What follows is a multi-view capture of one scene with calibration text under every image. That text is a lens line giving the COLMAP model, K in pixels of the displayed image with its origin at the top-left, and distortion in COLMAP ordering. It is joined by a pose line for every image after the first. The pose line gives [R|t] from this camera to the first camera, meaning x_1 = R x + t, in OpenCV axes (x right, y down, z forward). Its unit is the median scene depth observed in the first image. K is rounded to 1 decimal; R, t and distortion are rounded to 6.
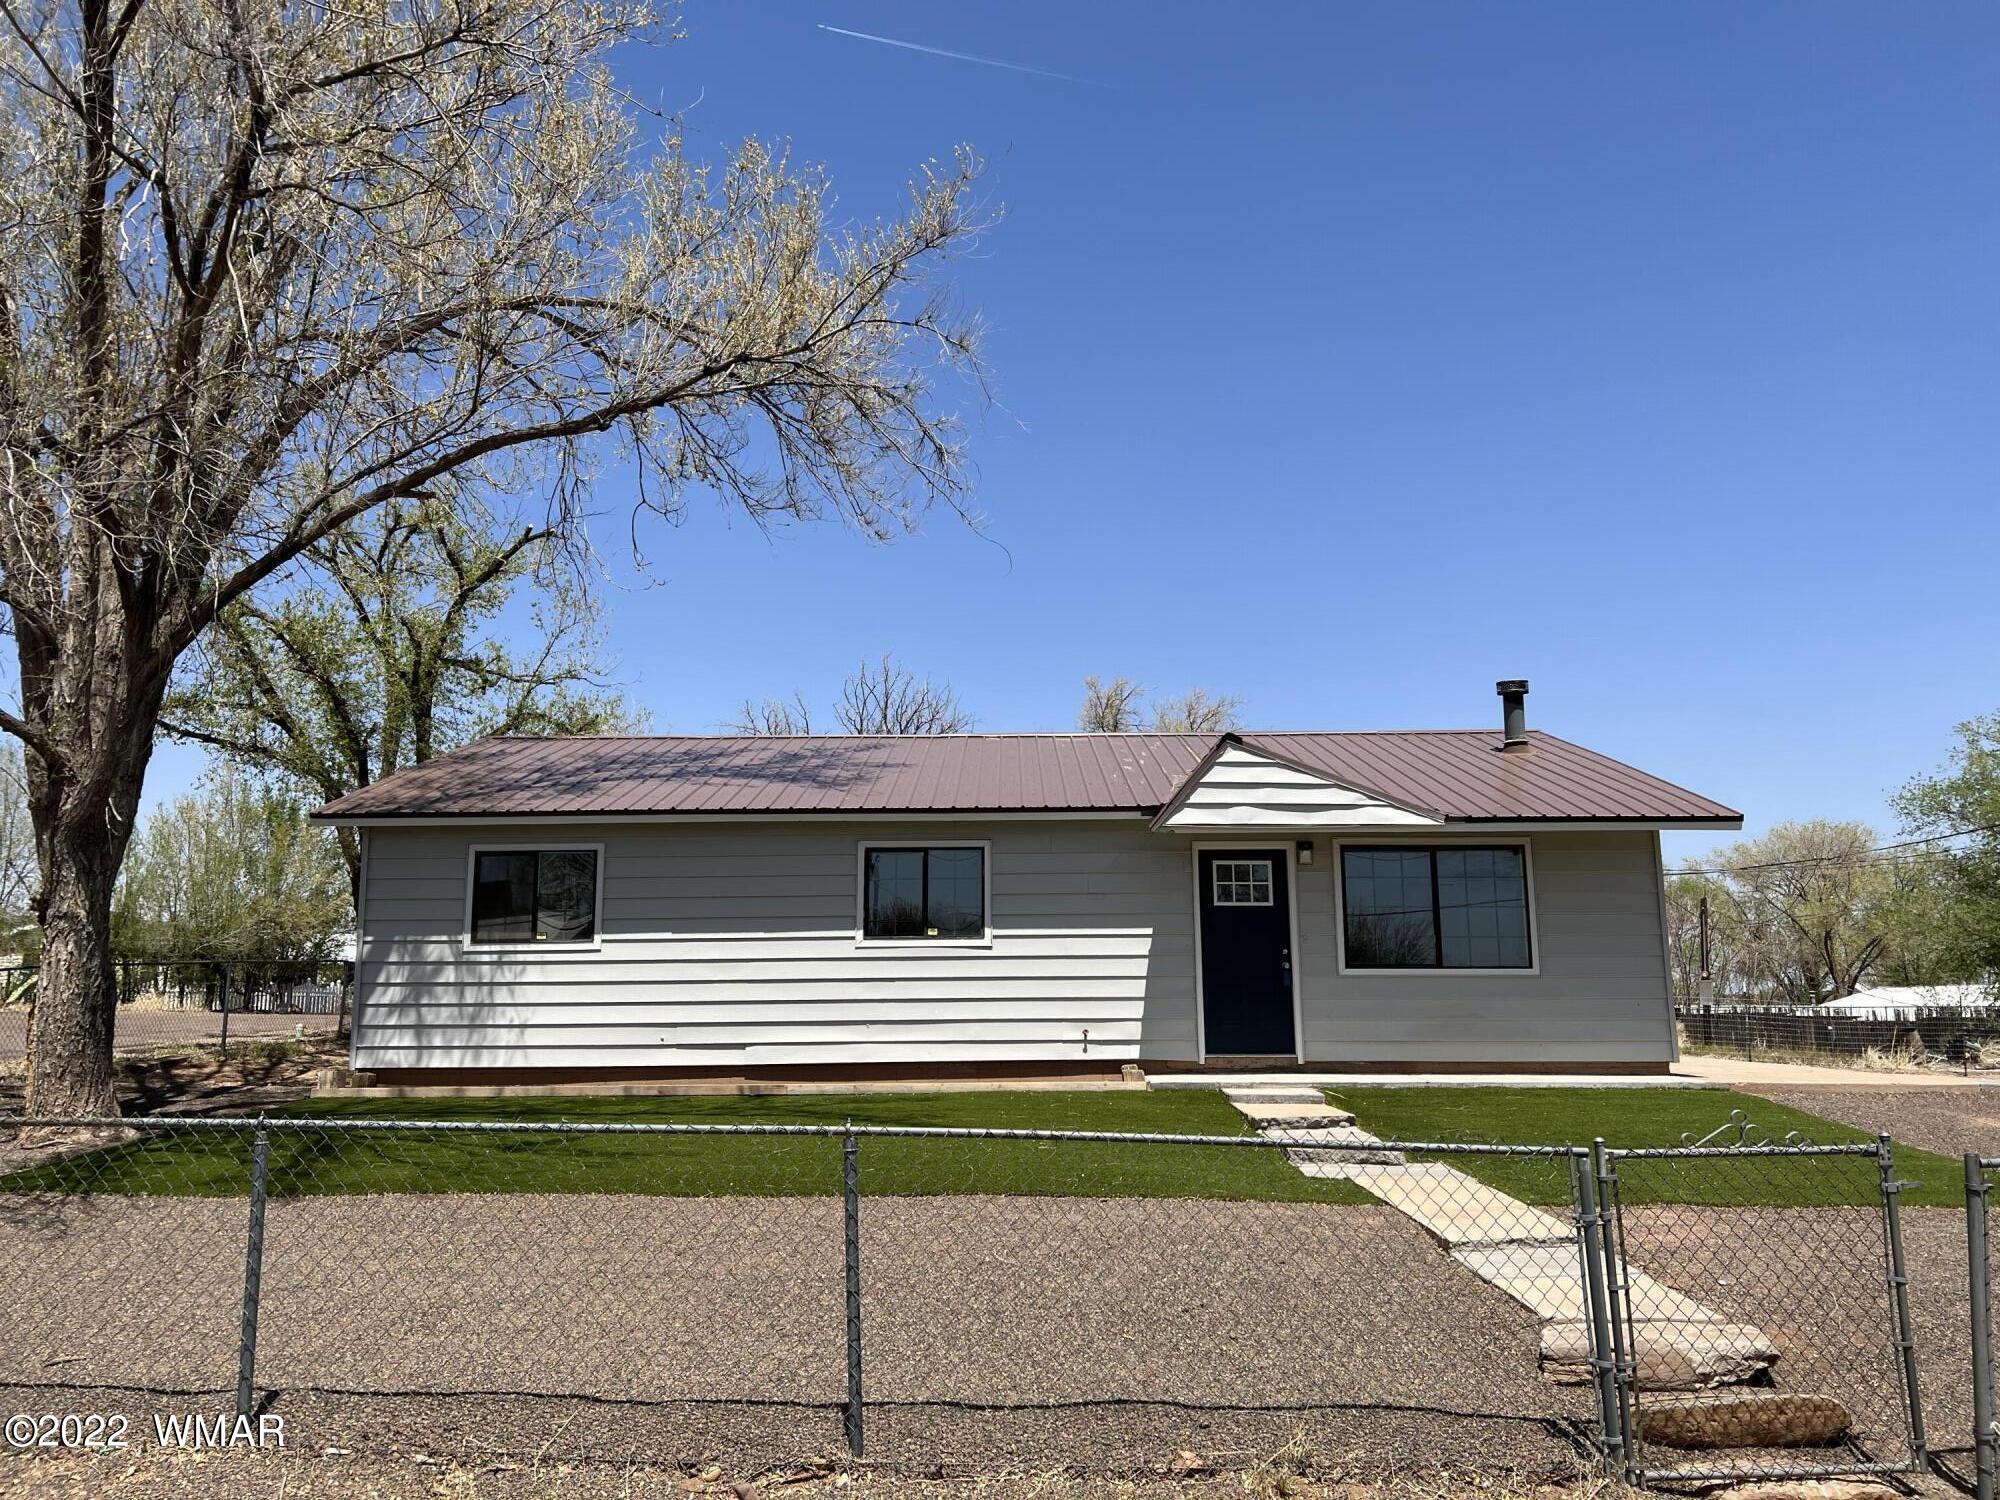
lens RADIAL K [[1505.8, 0, 1013.1], [0, 1505.8, 750.5], [0, 0, 1]] dist [0.072422, -0.014012]
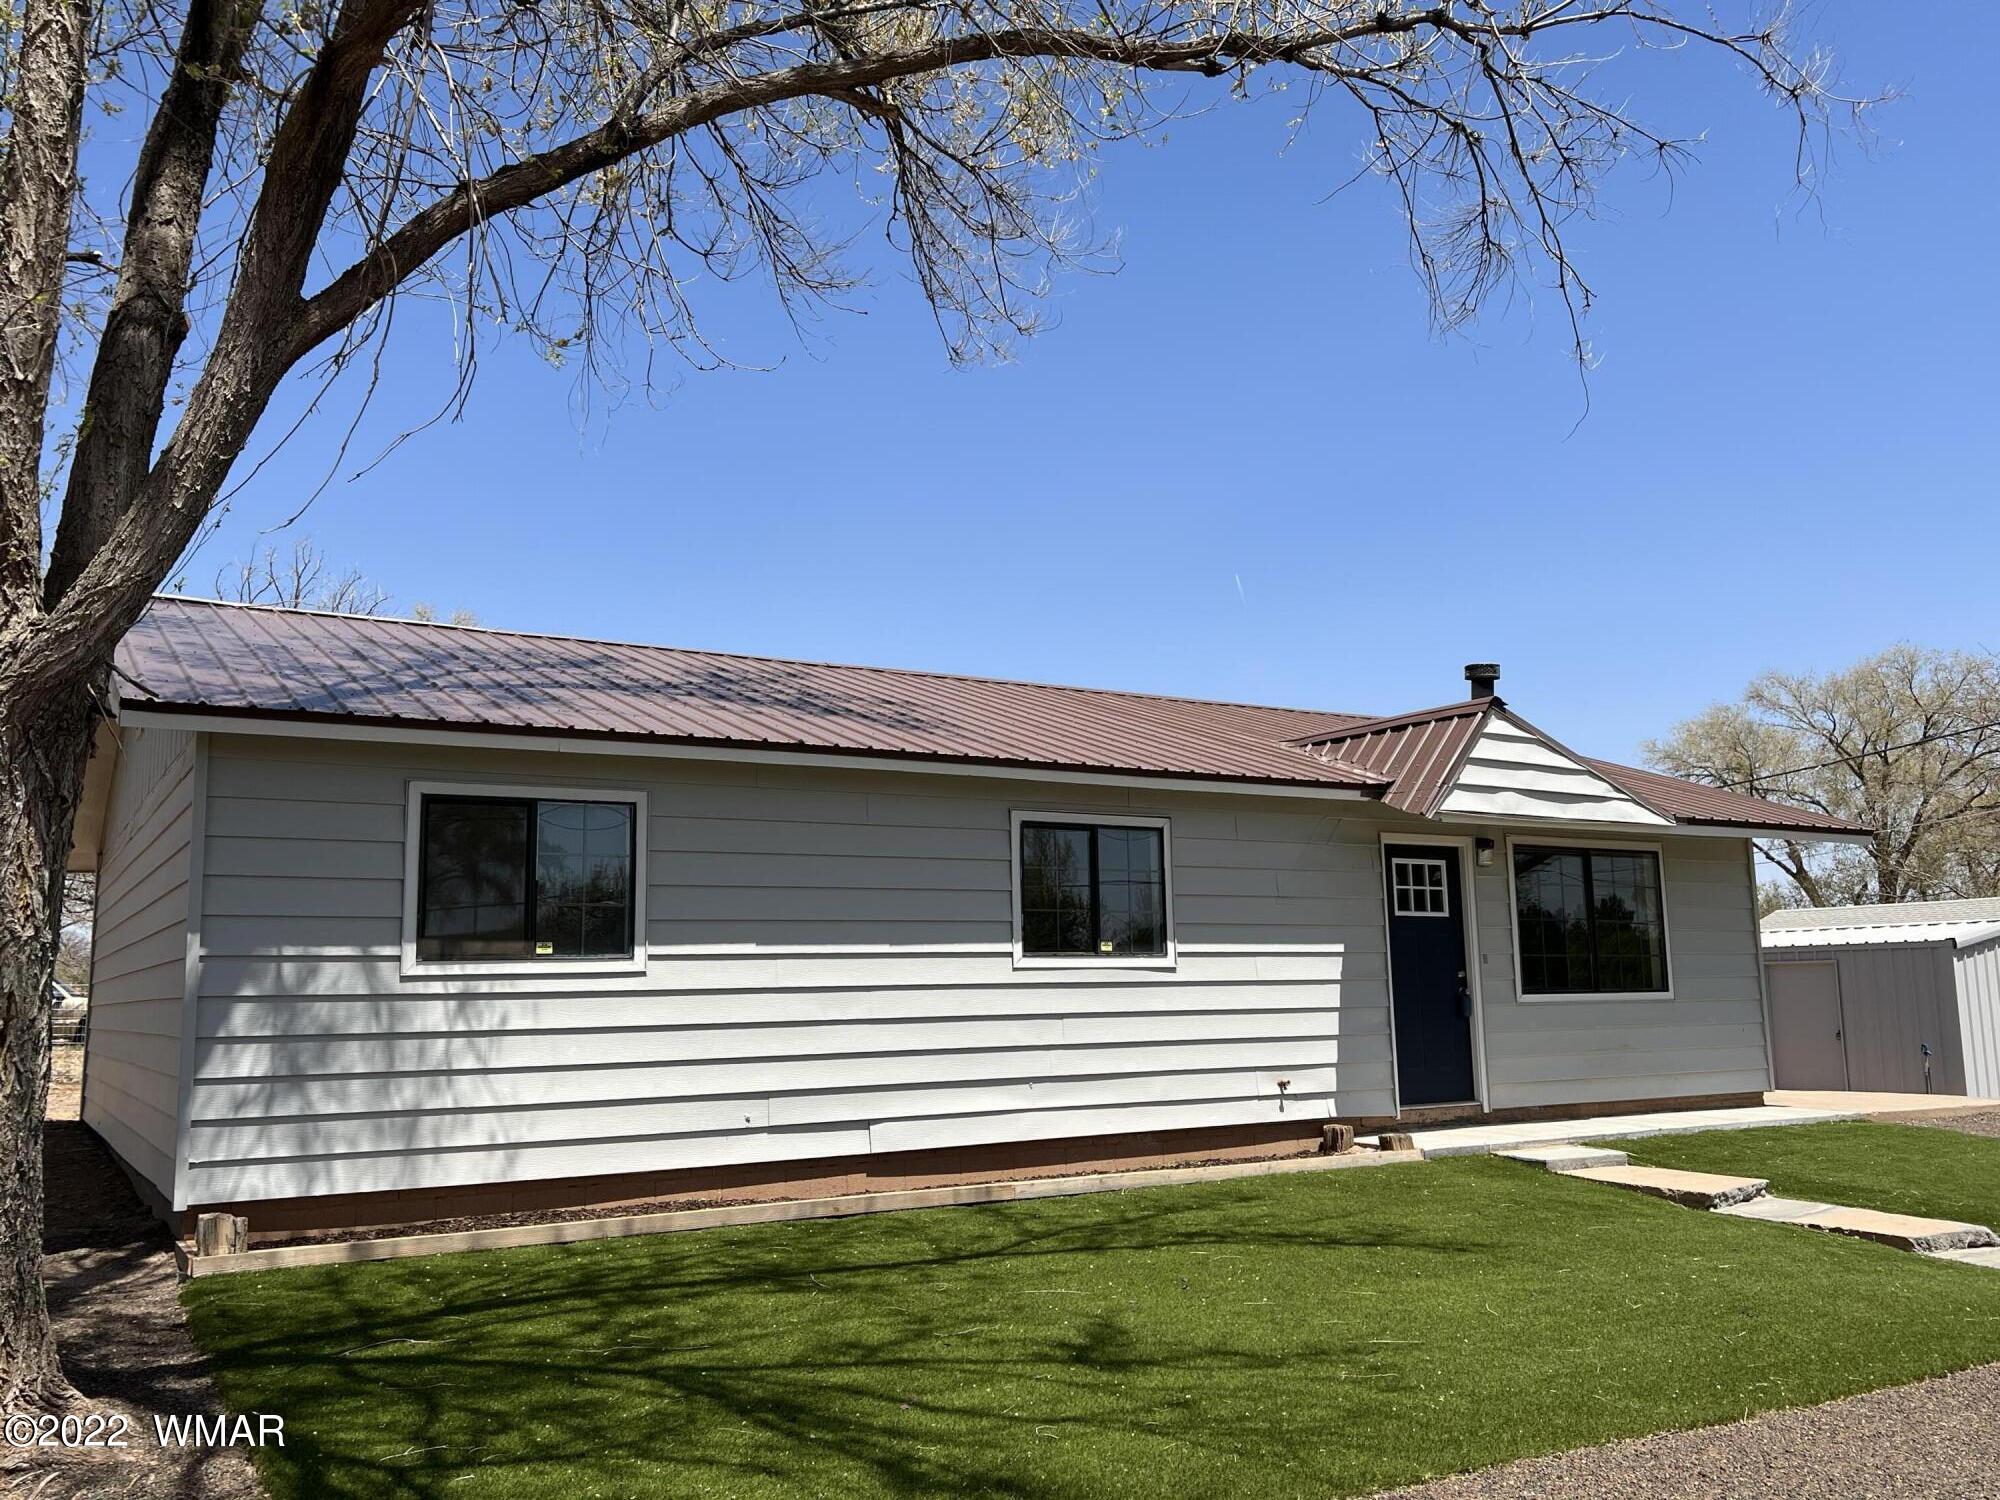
lens RADIAL K [[1650.0, 0, 1012.7], [0, 1650.0, 783.4], [0, 0, 1]] dist [0.071698, -0.025238]
pose [[0.844422, 0.058773, 0.532444, -0.498948], [-0.074227, 0.997212, 0.007644, 0.043064], [-0.530511, -0.045976, 0.846430, 0.385481]]
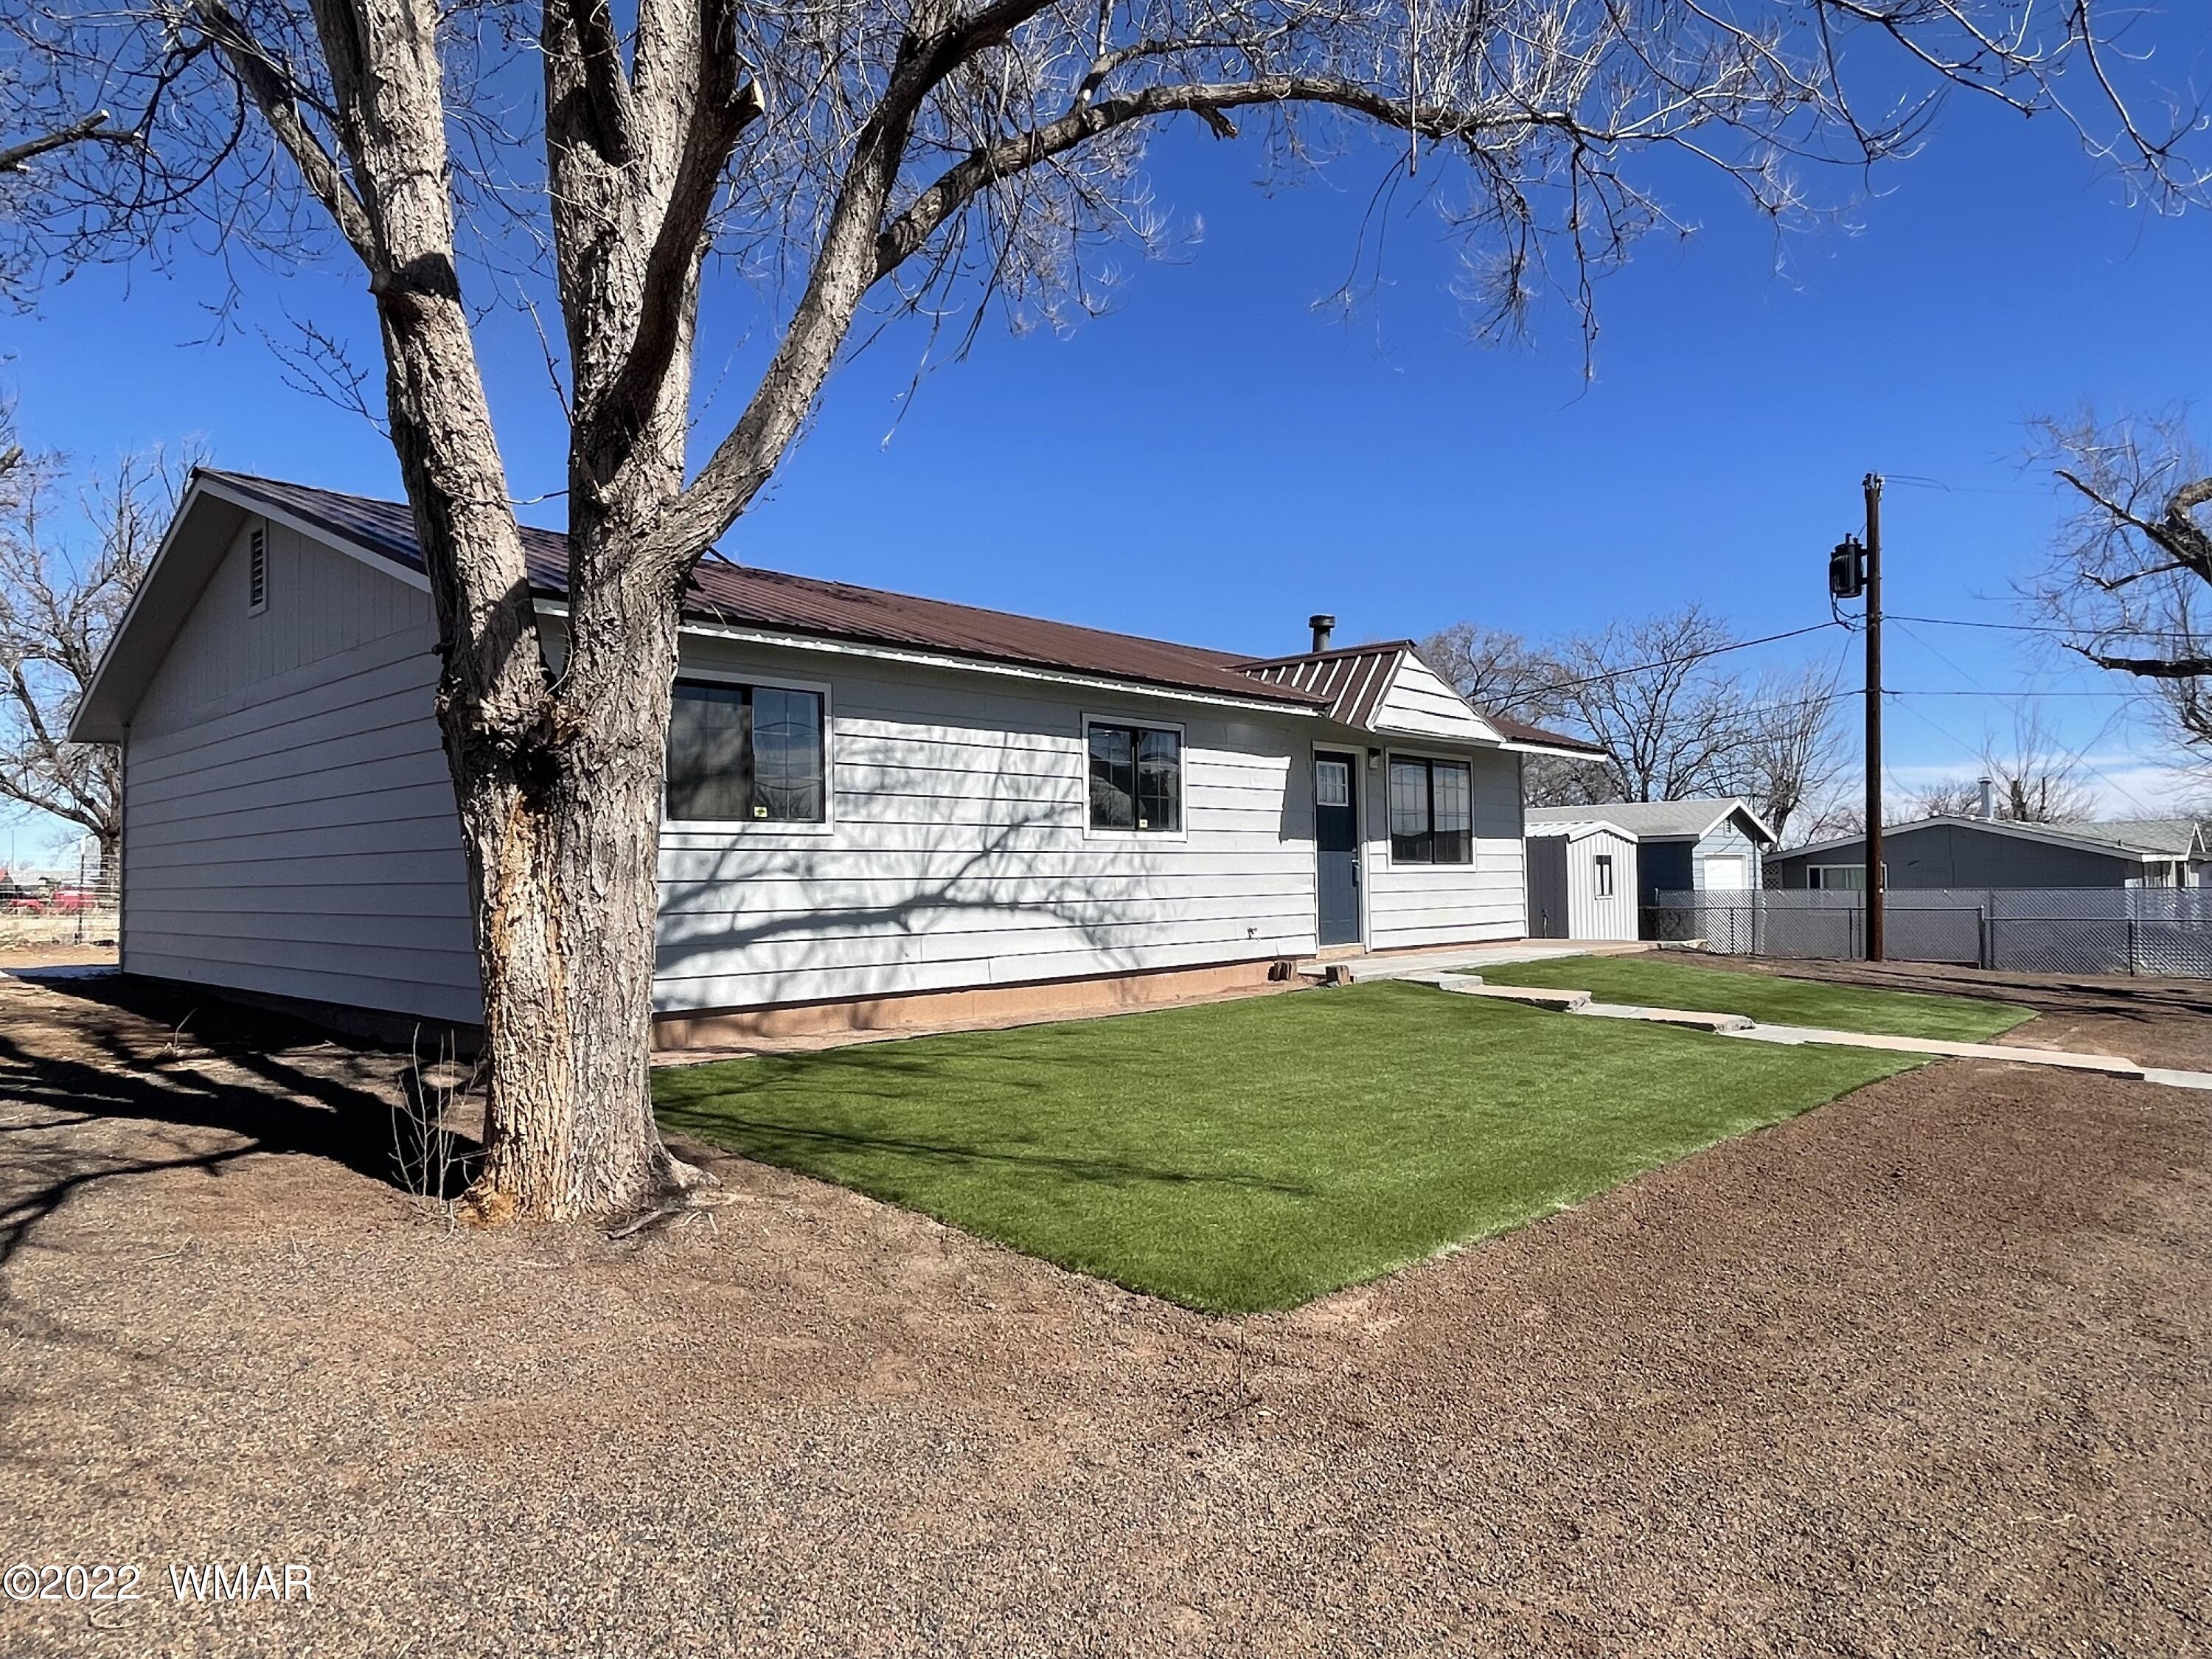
lens RADIAL K [[1382.6, 0, 1098.6], [0, 1382.6, 843.8], [0, 0, 1]] dist [0.024365, -0.002866]
pose [[0.673920, 0.014363, 0.738664, -0.667497], [-0.108484, 0.990898, 0.079707, 0.070882], [-0.730796, -0.133849, 0.669344, 0.479851]]
